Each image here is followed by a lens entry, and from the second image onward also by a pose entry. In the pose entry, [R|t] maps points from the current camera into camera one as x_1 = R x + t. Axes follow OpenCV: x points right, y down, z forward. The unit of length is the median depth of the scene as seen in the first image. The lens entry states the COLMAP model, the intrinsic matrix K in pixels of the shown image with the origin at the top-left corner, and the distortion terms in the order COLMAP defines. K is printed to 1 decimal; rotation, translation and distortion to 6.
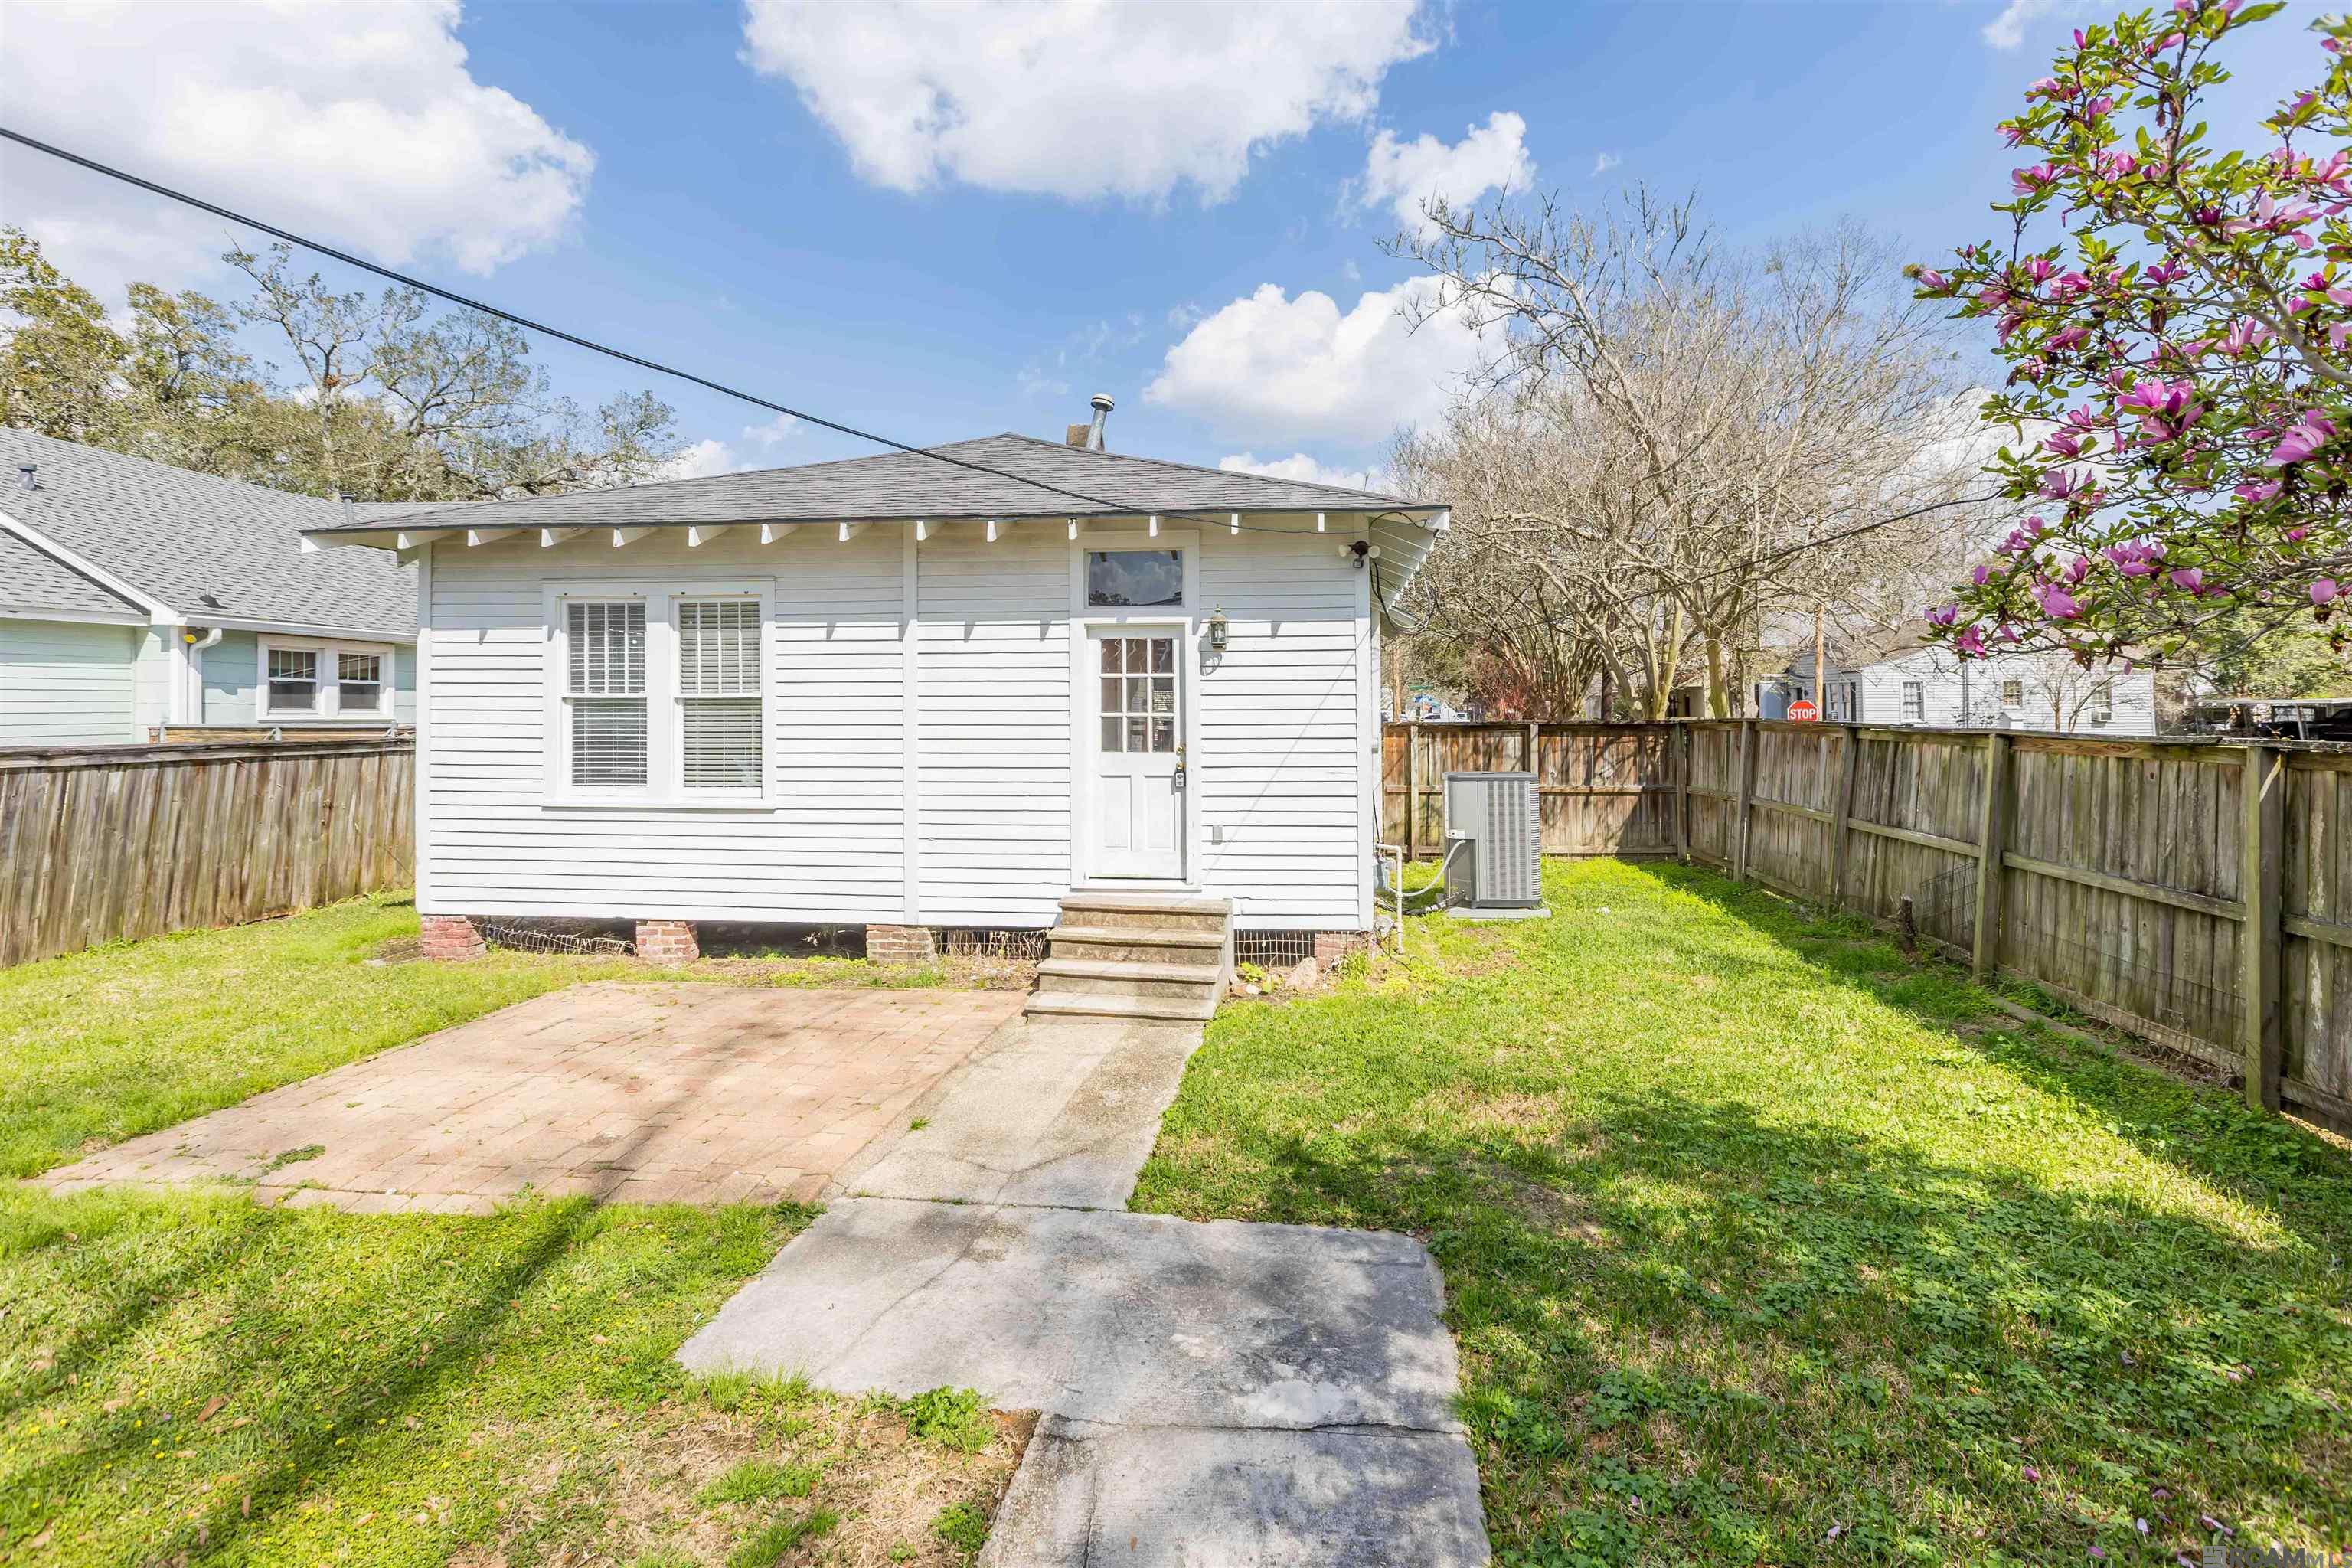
lens RADIAL K [[1047.8, 0, 1212.2], [0, 1047.8, 718.8], [0, 0, 1]] dist [0.002247, -0.000766]
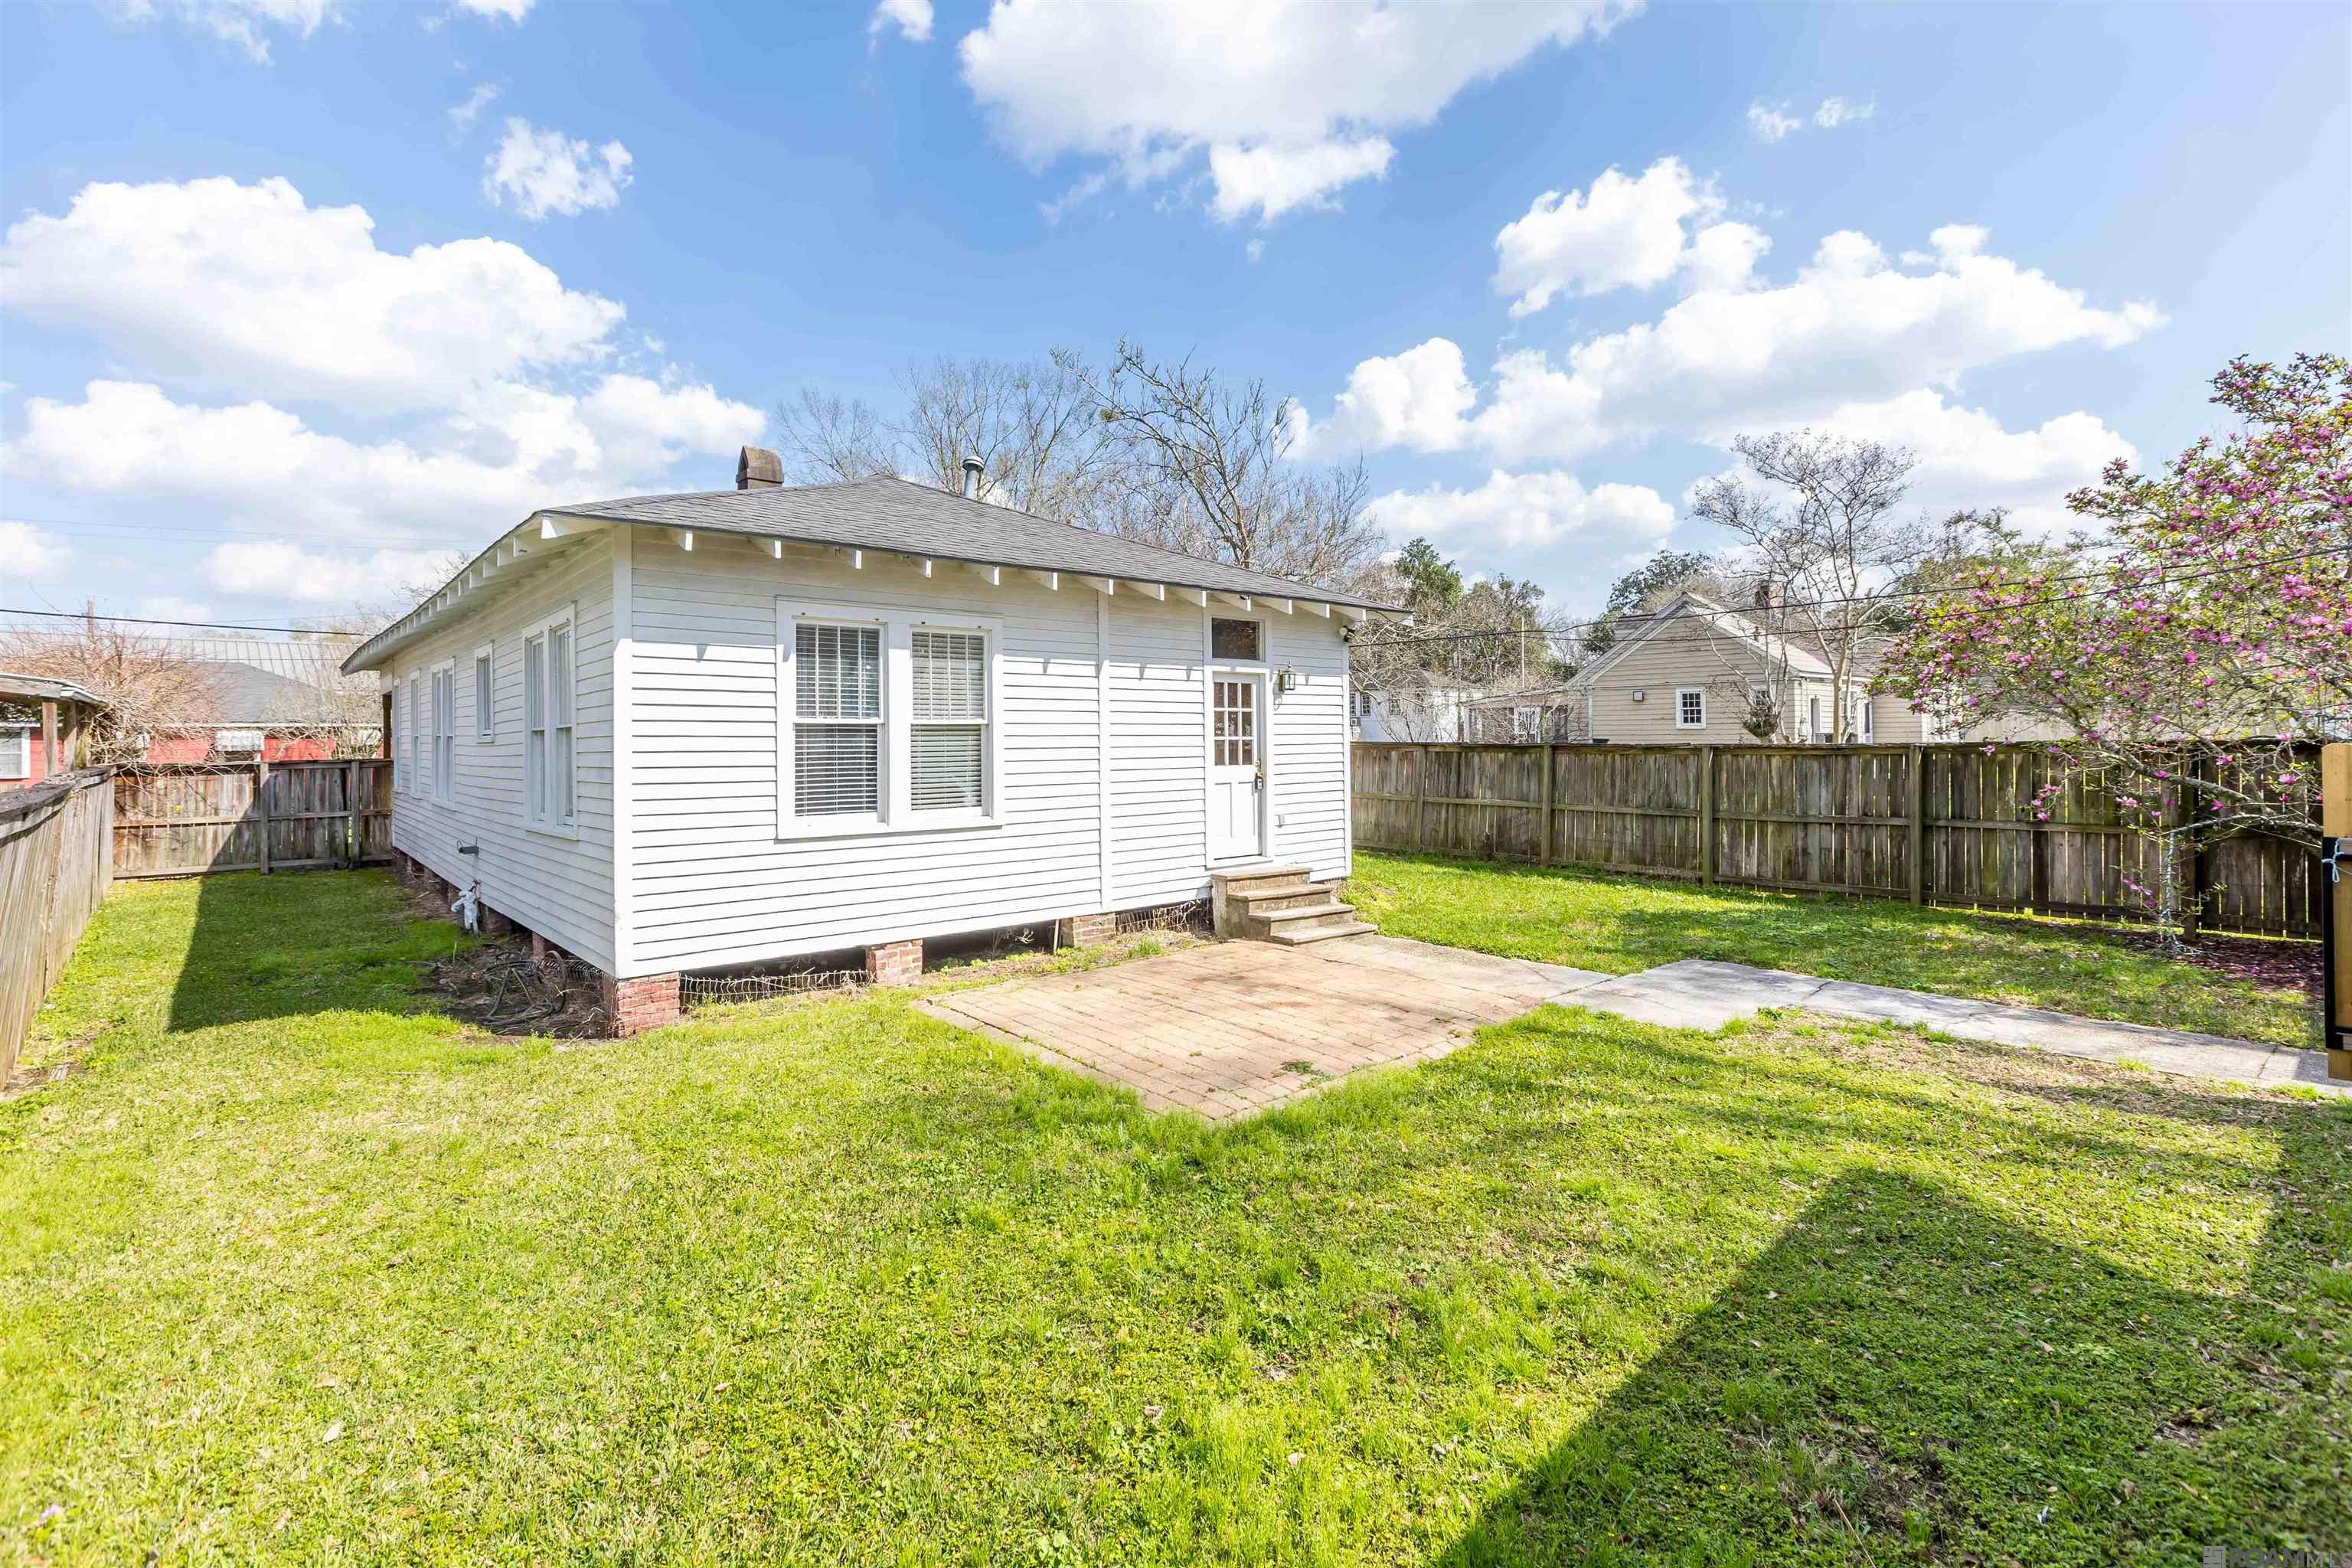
lens RADIAL K [[1047.8, 0, 1179.1], [0, 1047.8, 770.3], [0, 0, 1]] dist [0.002247, -0.000766]
pose [[0.689011, -0.026634, 0.724261, -1.112800], [0.010890, 0.999592, 0.026398, 0.001193], [-0.724669, -0.010301, 0.689020, 0.104949]]
